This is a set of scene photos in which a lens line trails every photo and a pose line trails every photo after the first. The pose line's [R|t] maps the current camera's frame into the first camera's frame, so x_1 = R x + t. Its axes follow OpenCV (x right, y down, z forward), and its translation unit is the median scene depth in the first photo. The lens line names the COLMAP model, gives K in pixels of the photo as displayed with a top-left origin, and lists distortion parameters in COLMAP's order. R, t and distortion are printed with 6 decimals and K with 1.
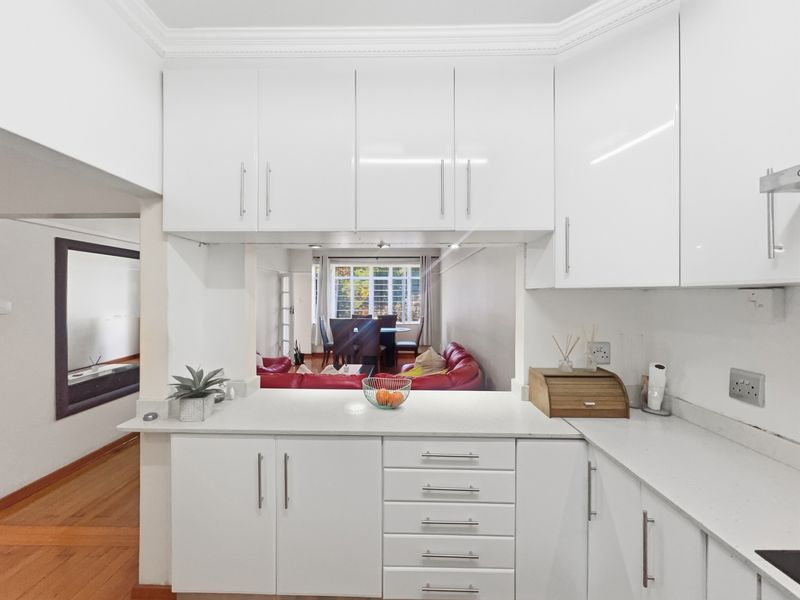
lens RADIAL K [[315.8, 0, 398.5], [0, 315.8, 291.8], [0, 0, 1]] dist [-0.001157, -0.000128]
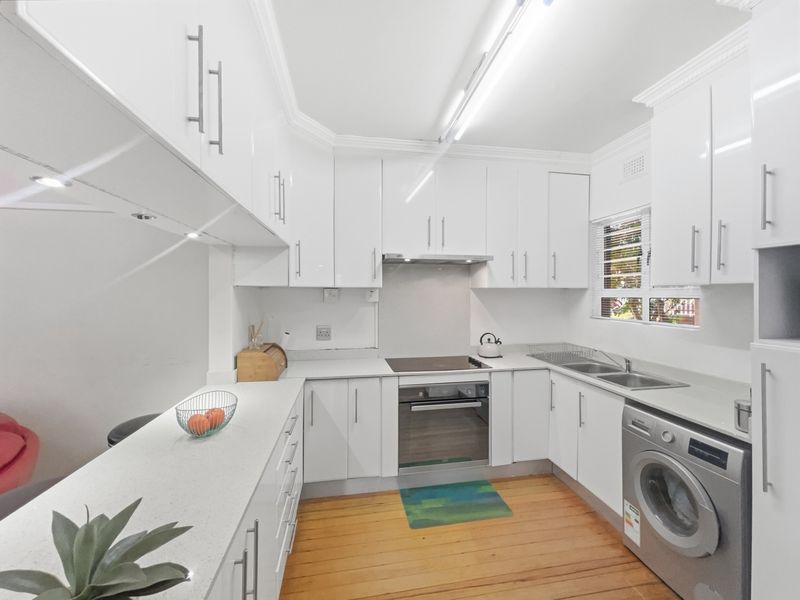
lens RADIAL K [[315.8, 0, 398.5], [0, 315.8, 291.8], [0, 0, 1]] dist [-0.001157, -0.000128]
pose [[-0.180333, -0.001494, 0.983605, -0.982393], [-0.002781, 0.999996, 0.001010, 0.010525], [-0.983602, -0.002553, -0.180336, 0.742406]]
